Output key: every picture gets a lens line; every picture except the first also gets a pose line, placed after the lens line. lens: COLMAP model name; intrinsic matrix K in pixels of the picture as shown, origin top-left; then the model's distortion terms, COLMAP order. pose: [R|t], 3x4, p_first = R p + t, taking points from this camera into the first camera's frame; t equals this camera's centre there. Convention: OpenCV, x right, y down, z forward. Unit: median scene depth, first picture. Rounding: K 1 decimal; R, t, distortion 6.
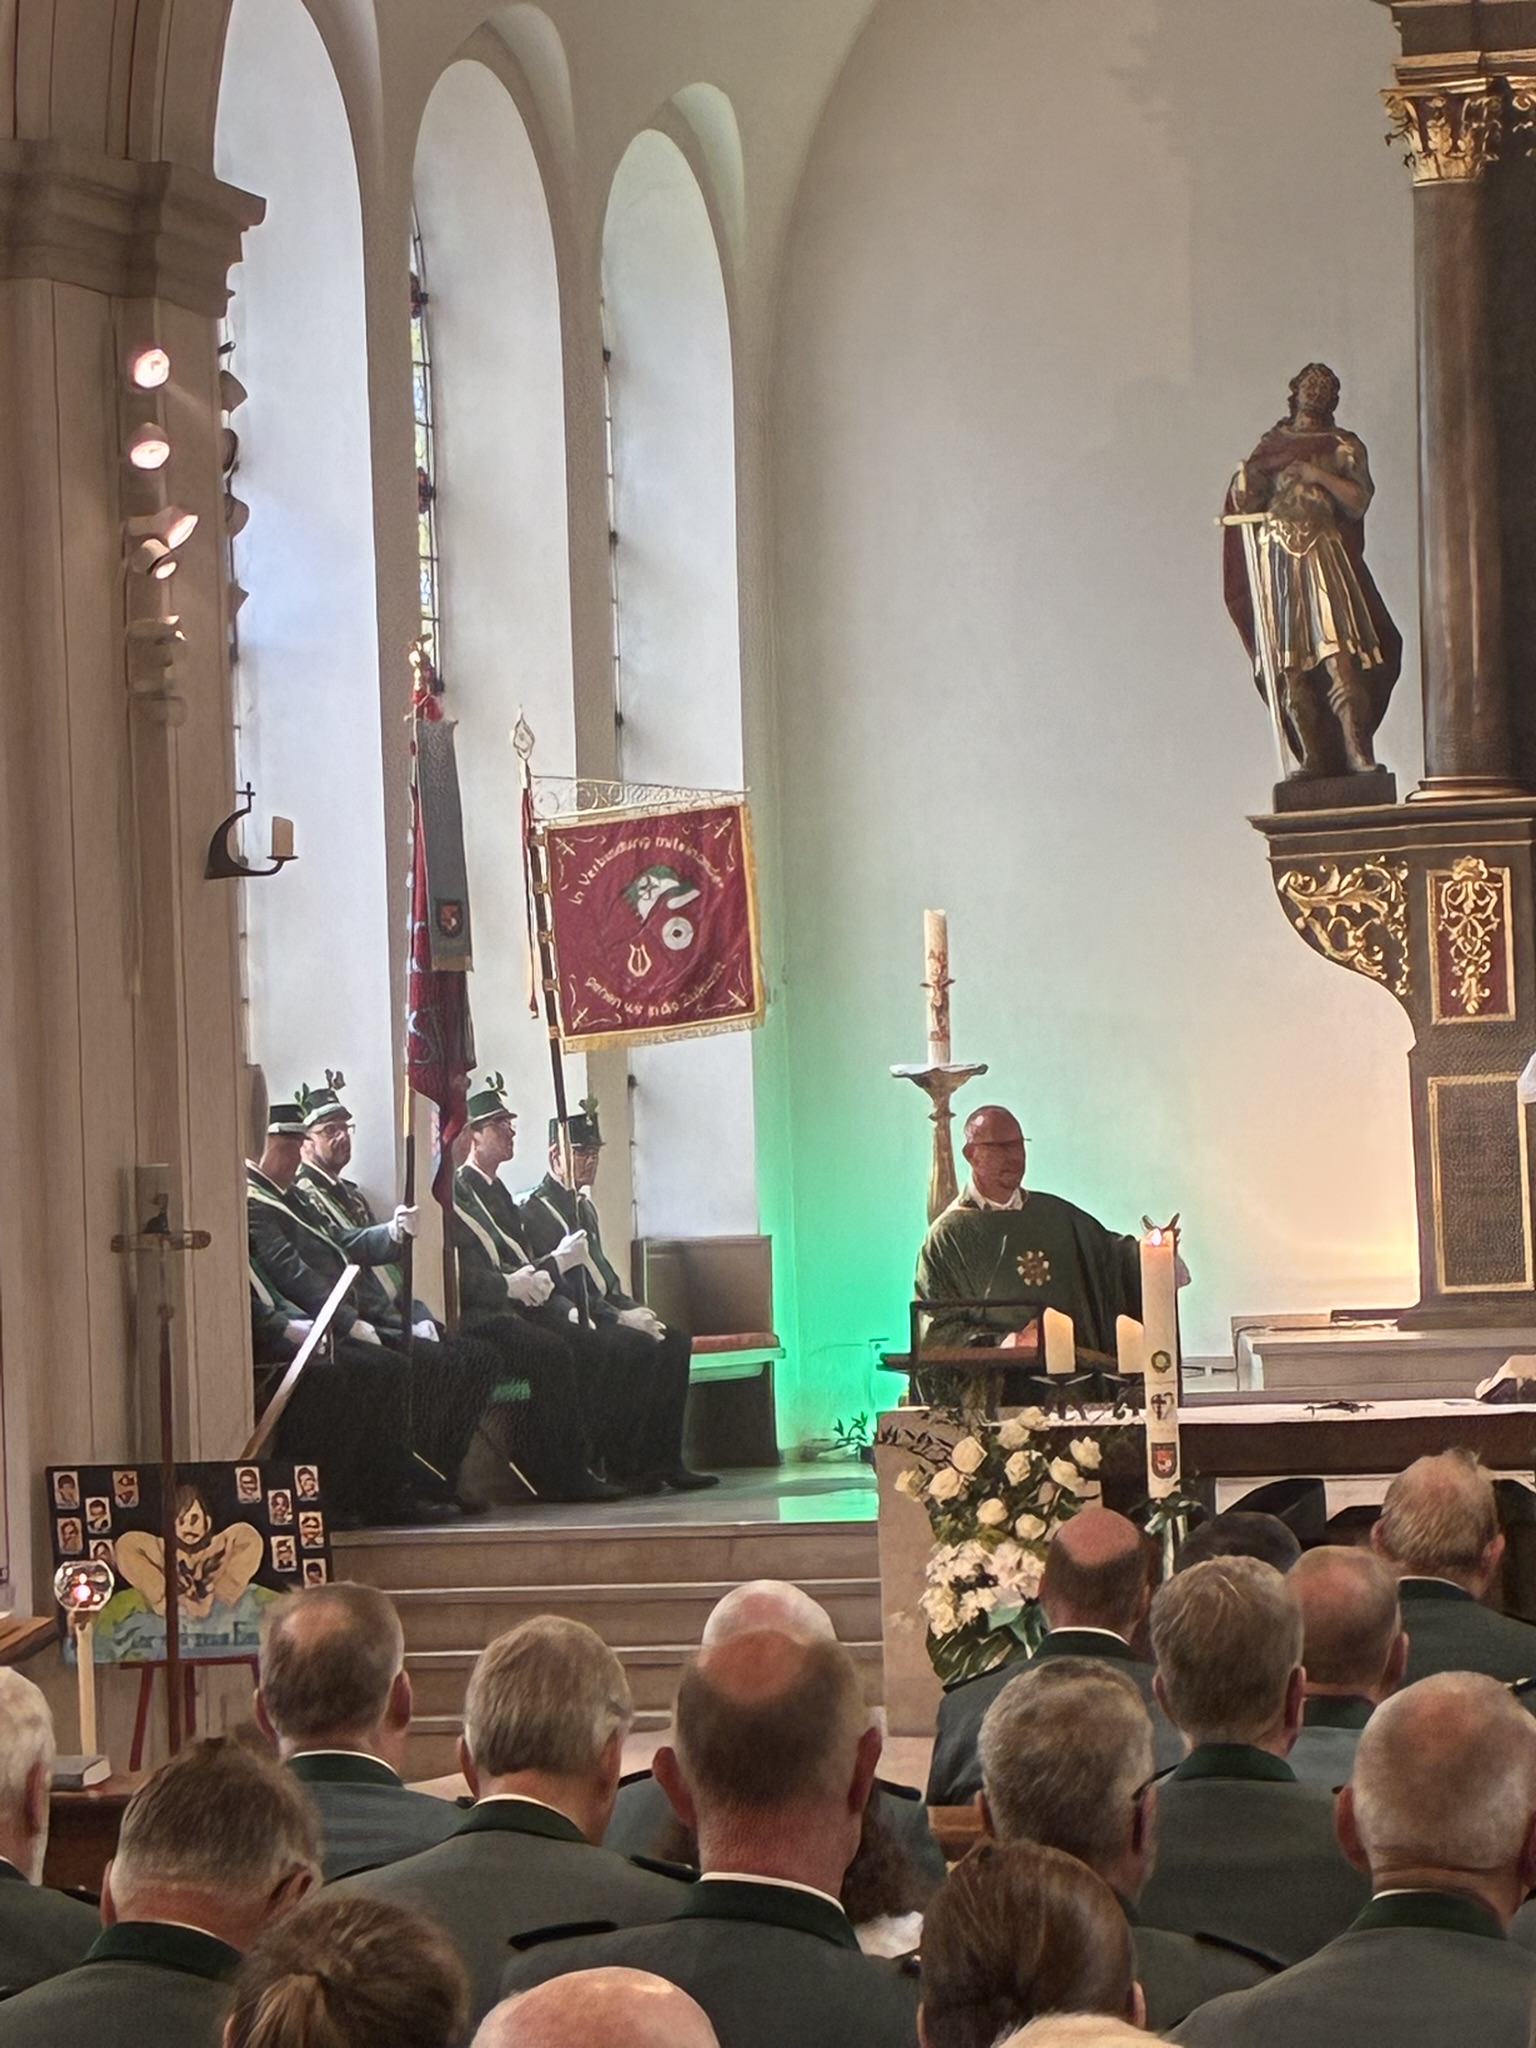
lens RADIAL K [[7687.5, 0, 756.3], [0, 7687.5, 1017.5], [0, 0, 1]] dist [0.260432, 0.000000]
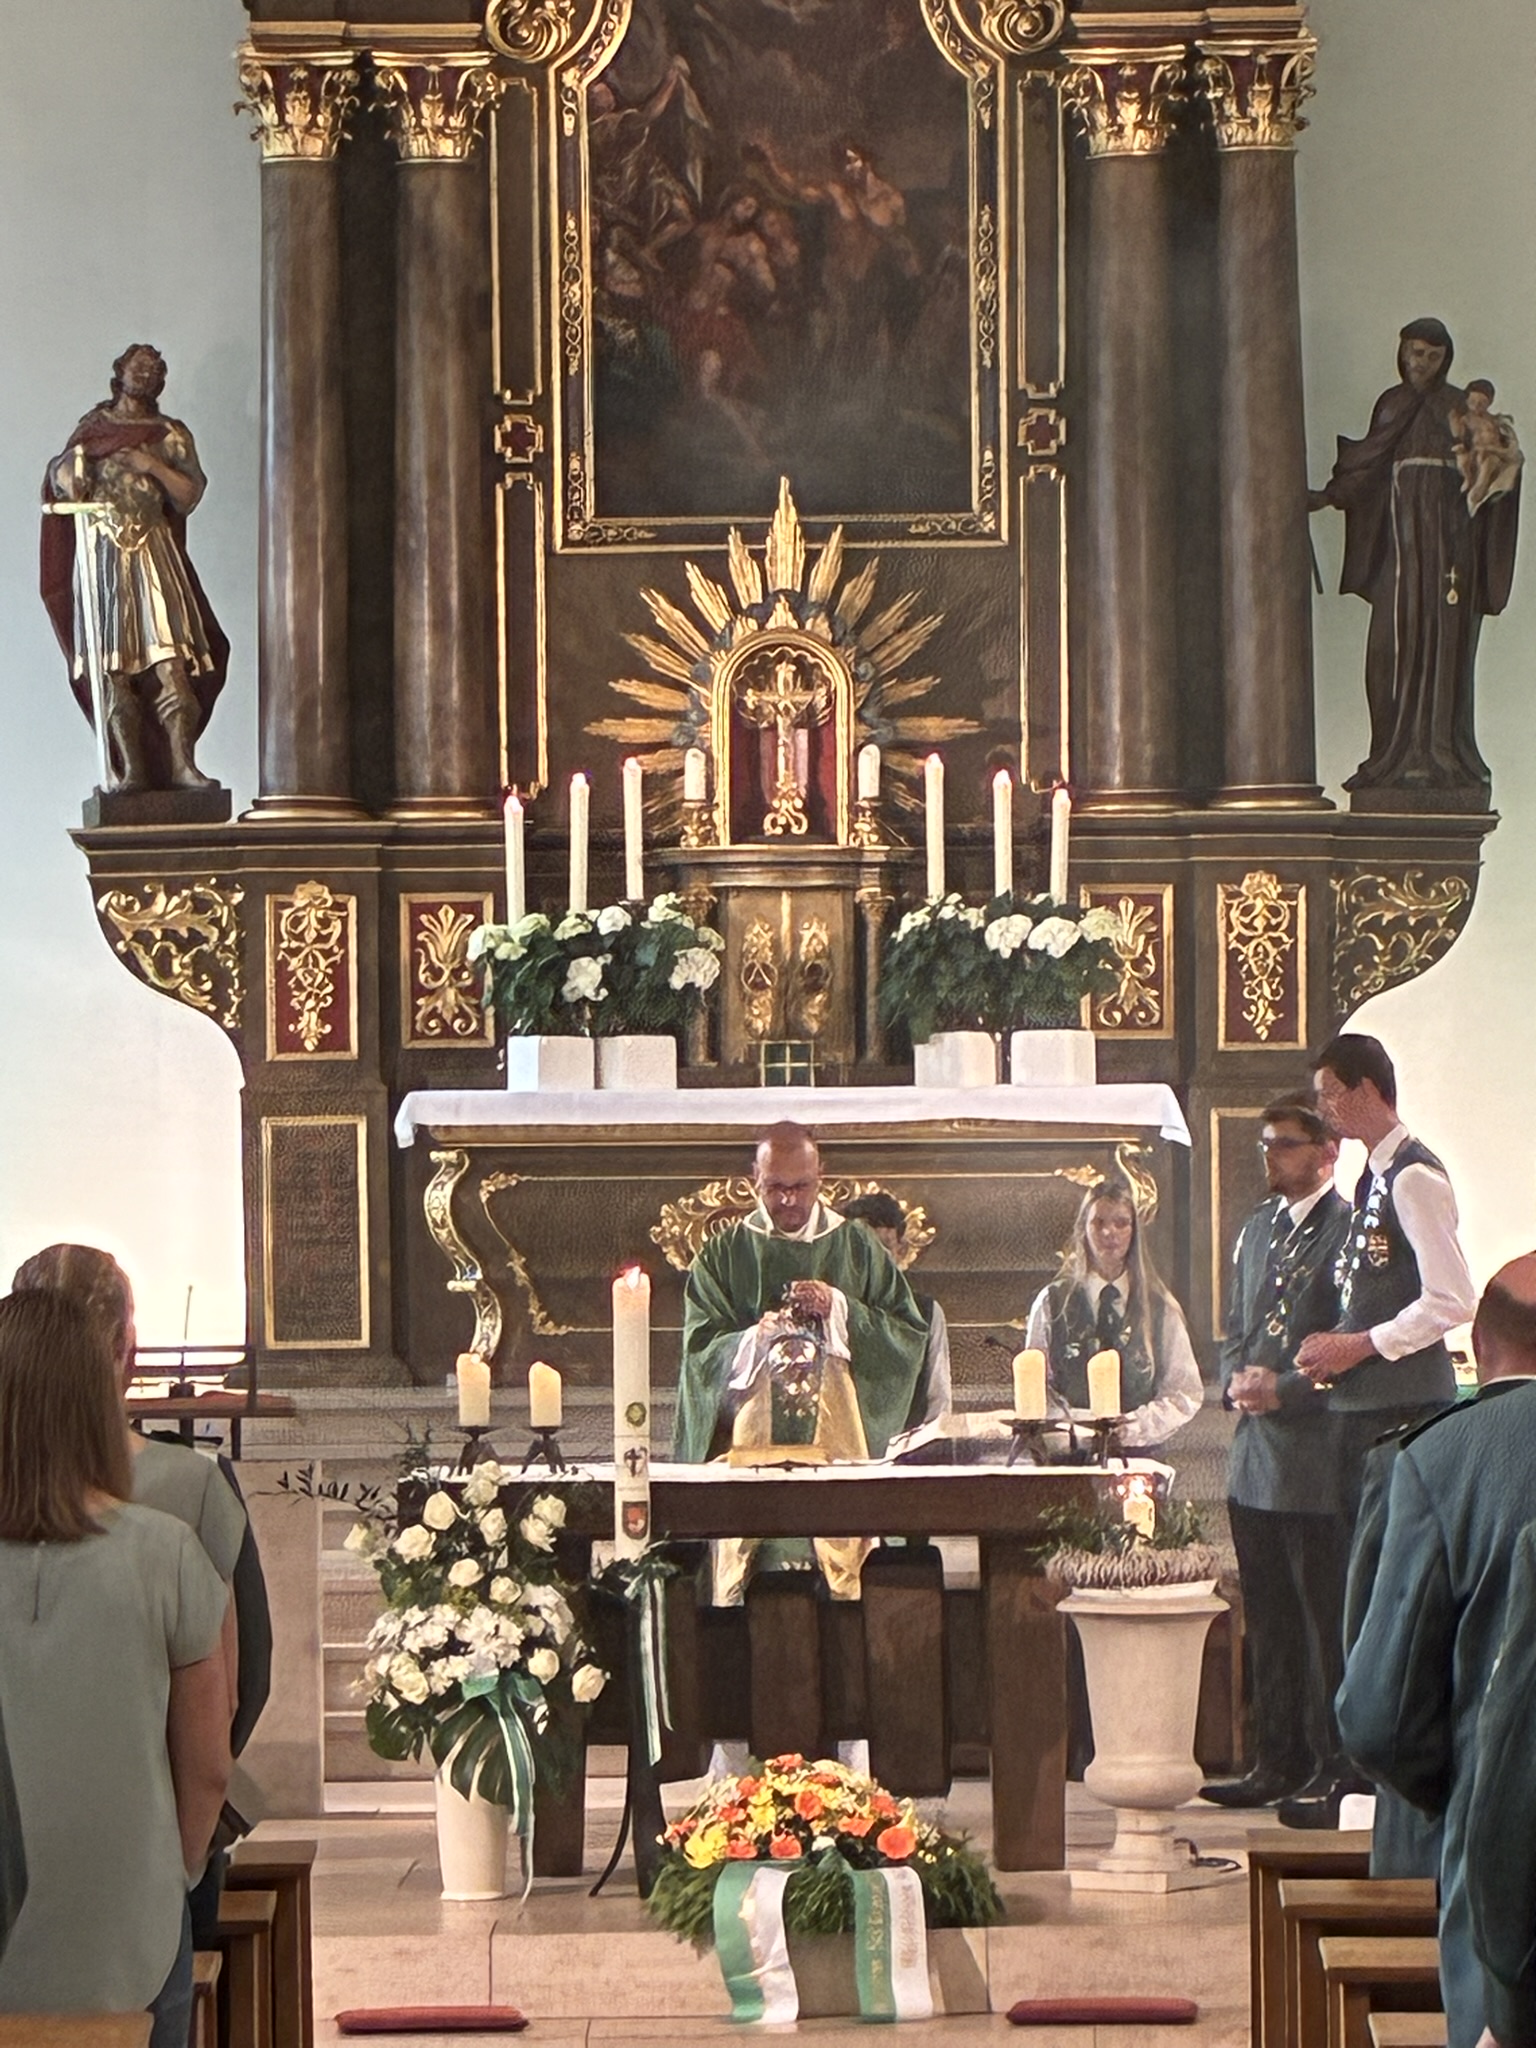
lens RADIAL K [[8295.7, 0, 769.5], [0, 8295.7, 1017.7], [0, 0, 1]] dist [0.255120, 0.000000]
pose [[0.952276, 0.032194, 0.303535, -0.158851], [-0.030361, 0.999481, -0.010759, 0.004655], [-0.303724, 0.001030, 0.952760, 0.024490]]
